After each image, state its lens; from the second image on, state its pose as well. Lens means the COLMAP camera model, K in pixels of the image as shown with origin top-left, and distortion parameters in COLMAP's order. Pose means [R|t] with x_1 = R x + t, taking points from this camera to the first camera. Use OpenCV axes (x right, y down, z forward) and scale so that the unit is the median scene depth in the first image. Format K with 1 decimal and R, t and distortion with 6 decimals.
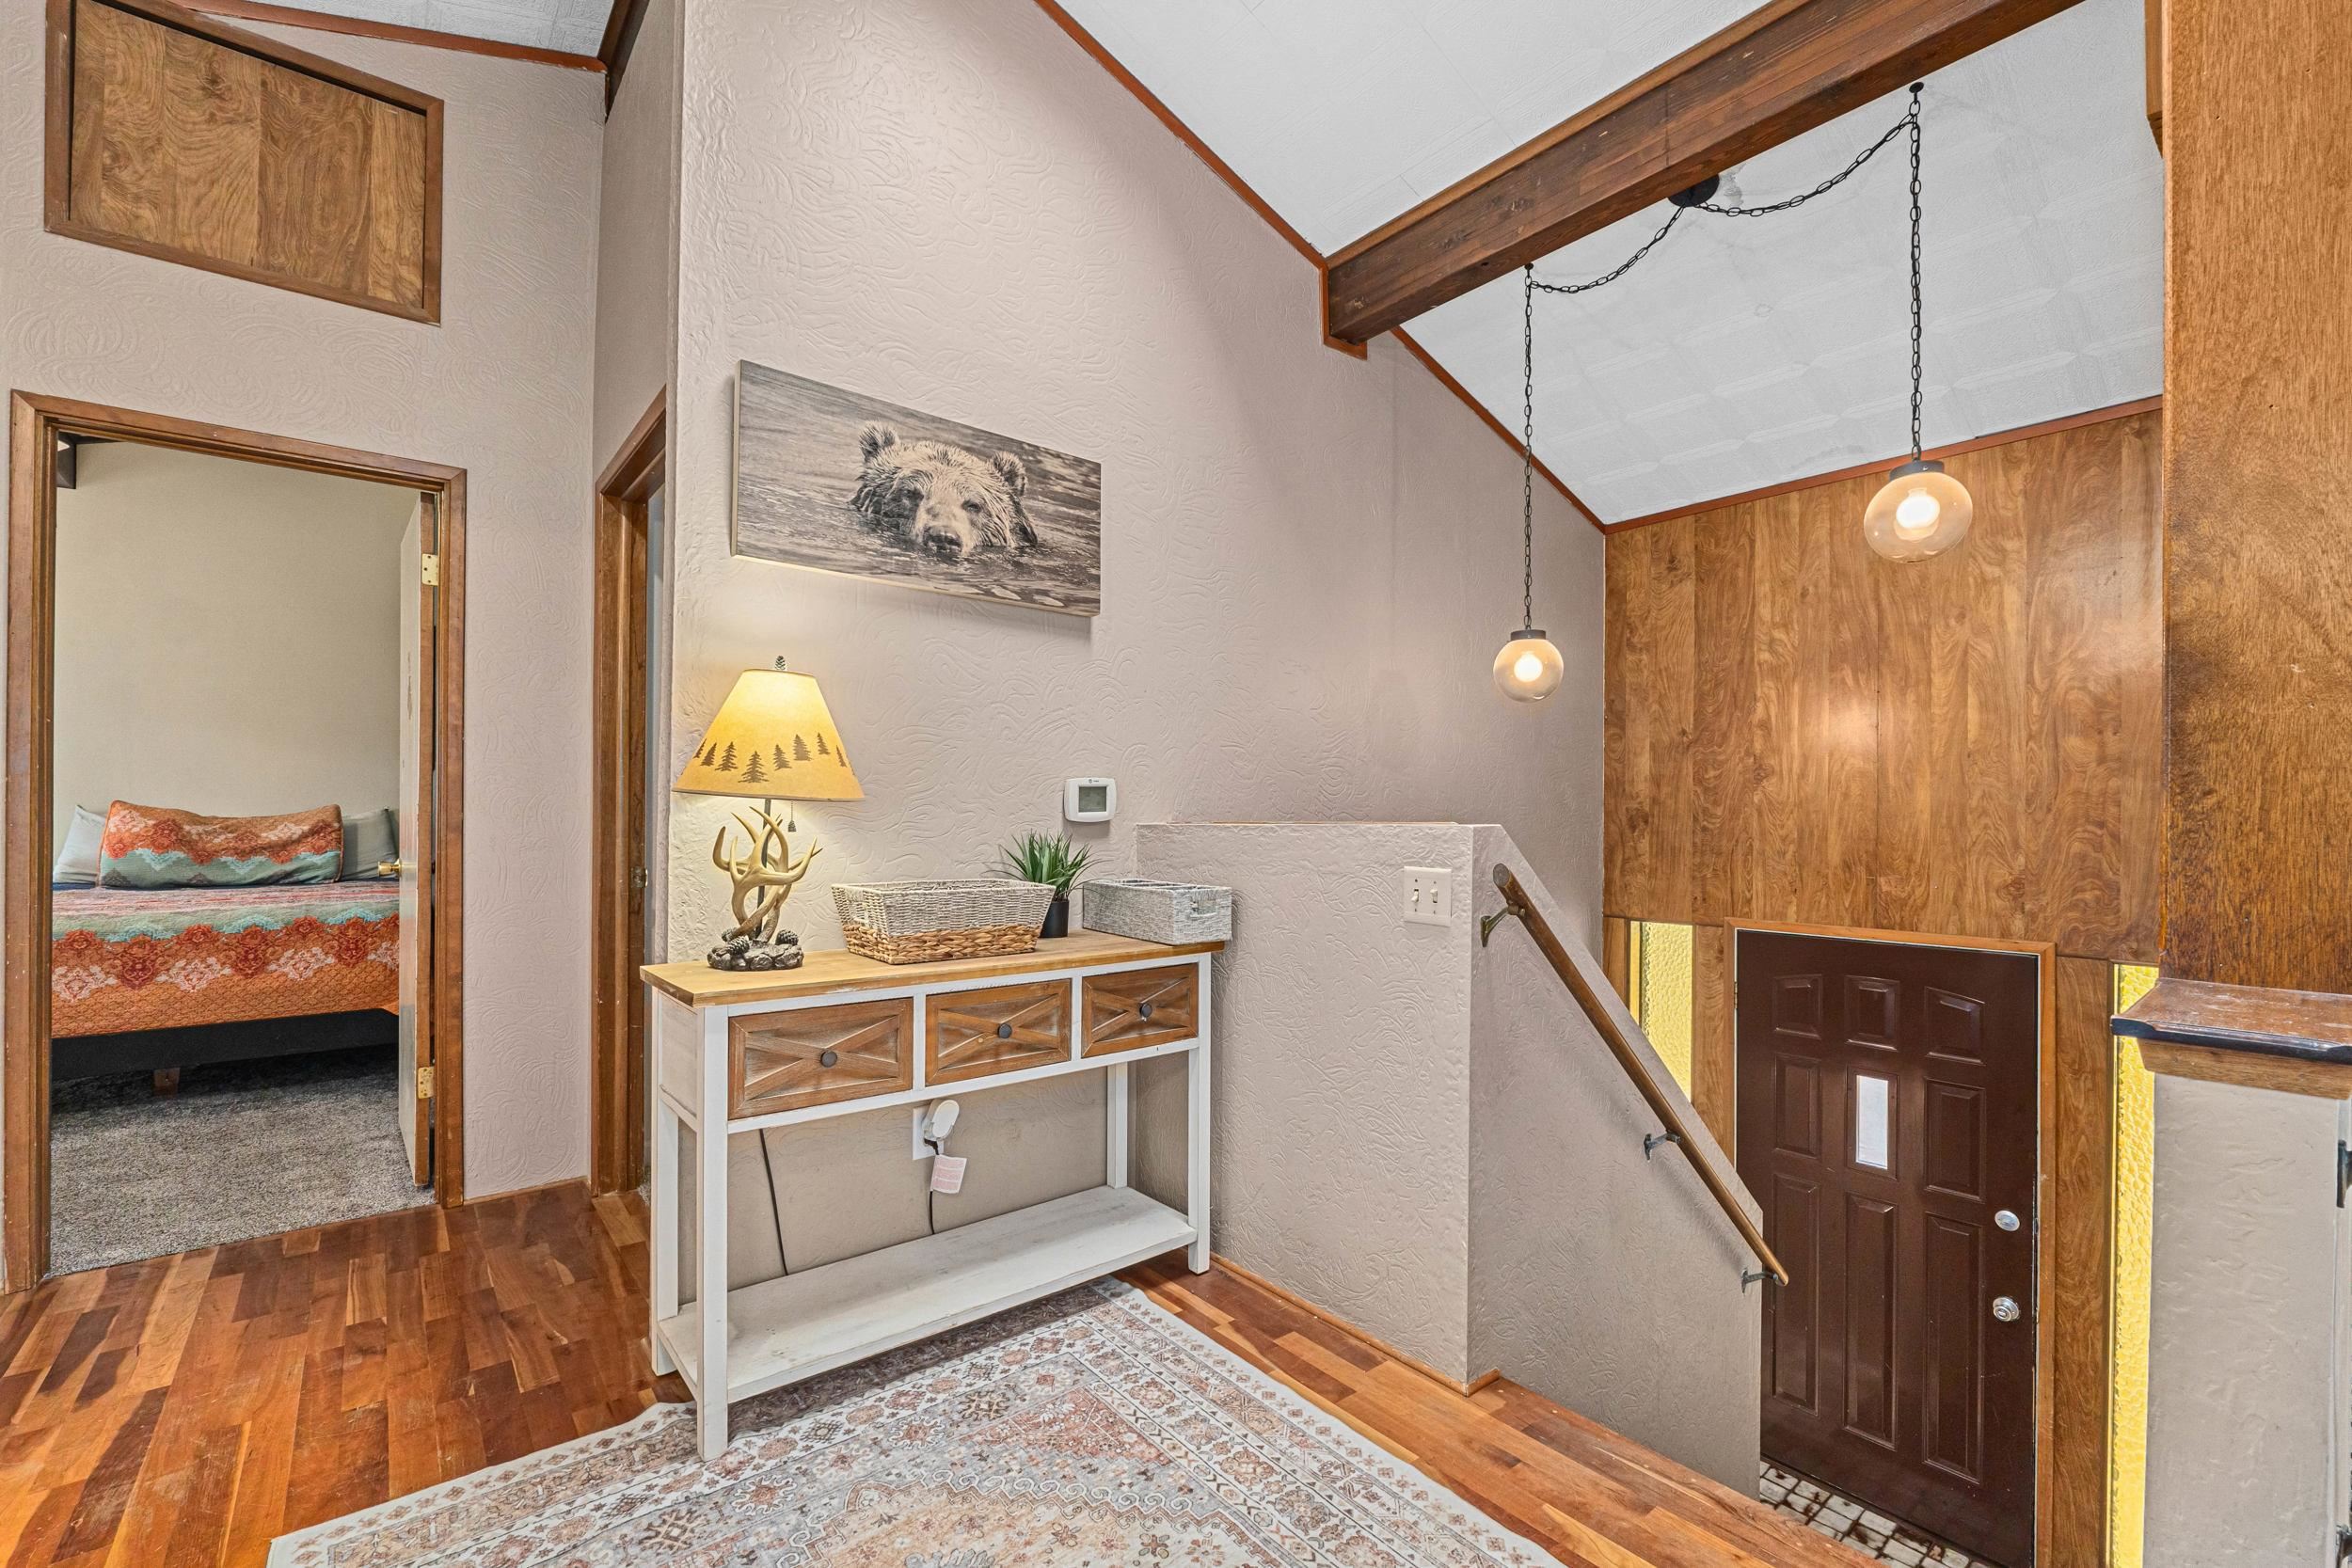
lens RADIAL K [[994.2, 0, 1173.1], [0, 994.2, 802.6], [0, 0, 1]] dist [-0.002257, -0.000603]
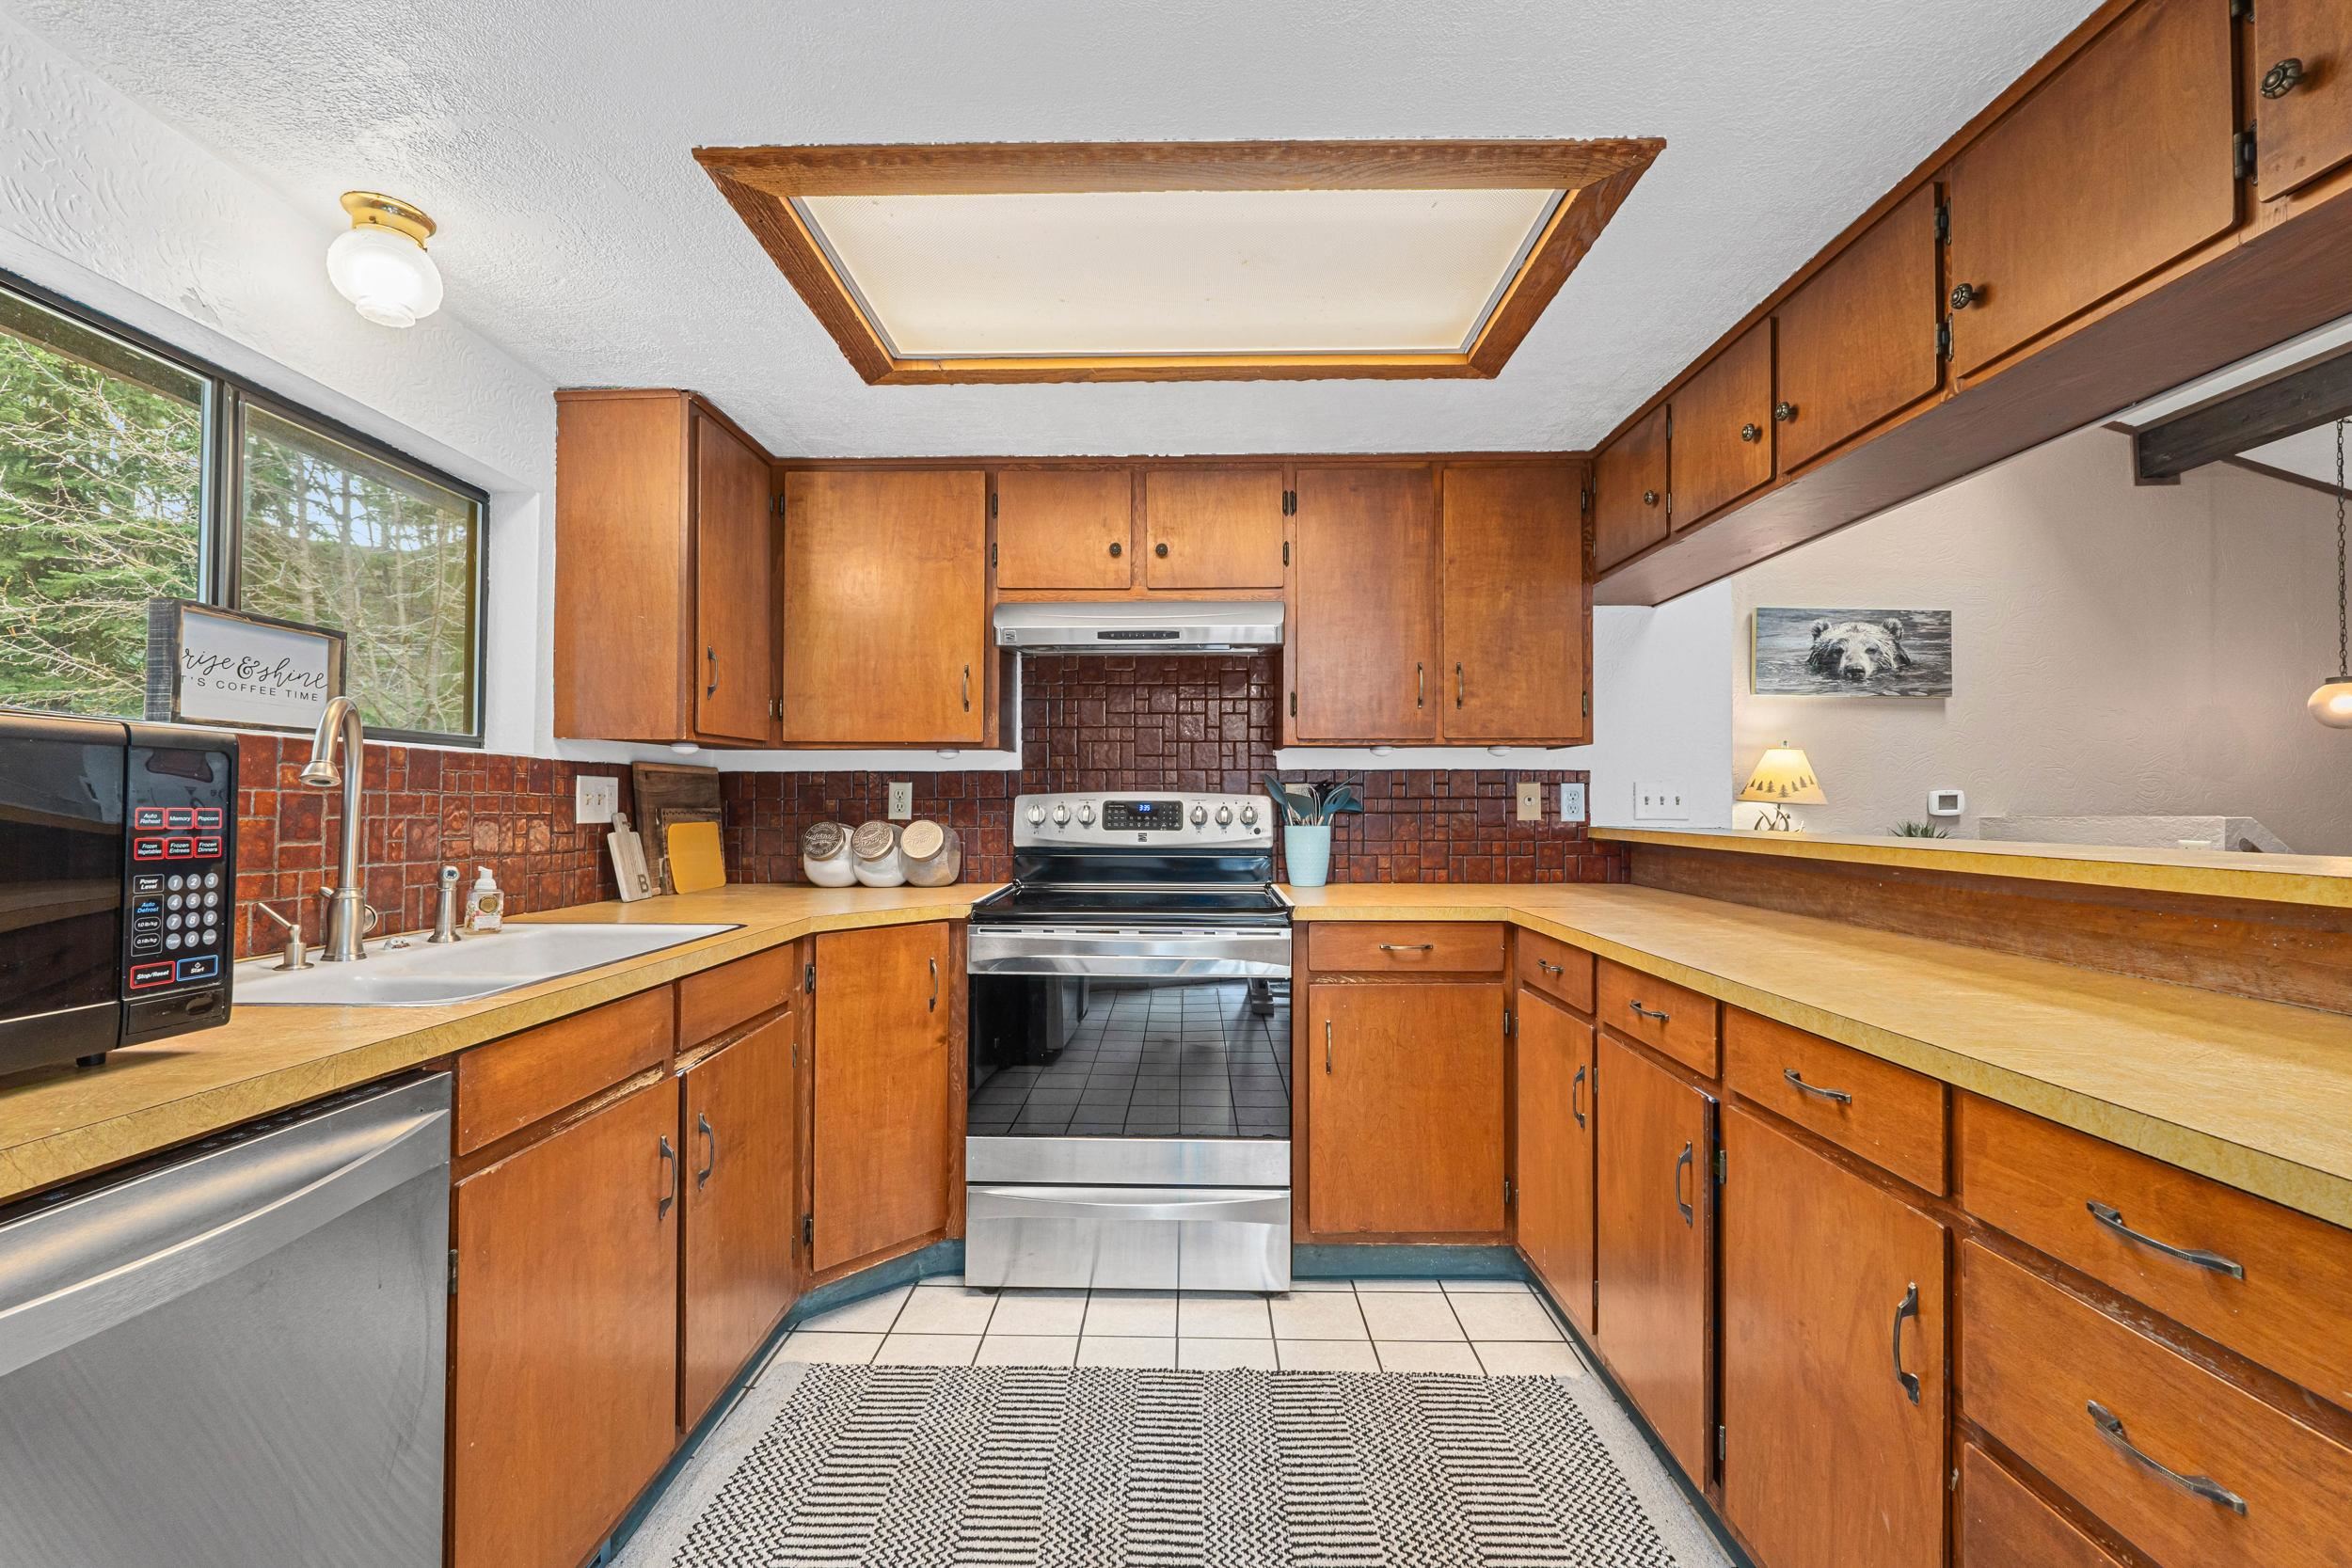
lens RADIAL K [[994.2, 0, 1174.9], [0, 994.2, 790.5], [0, 0, 1]] dist [-0.002257, -0.000603]
pose [[0.779757, -0.010849, -0.625989, -0.053869], [0.004938, 0.999925, -0.011179, -0.013290], [0.626063, 0.005626, 0.779752, -1.365191]]
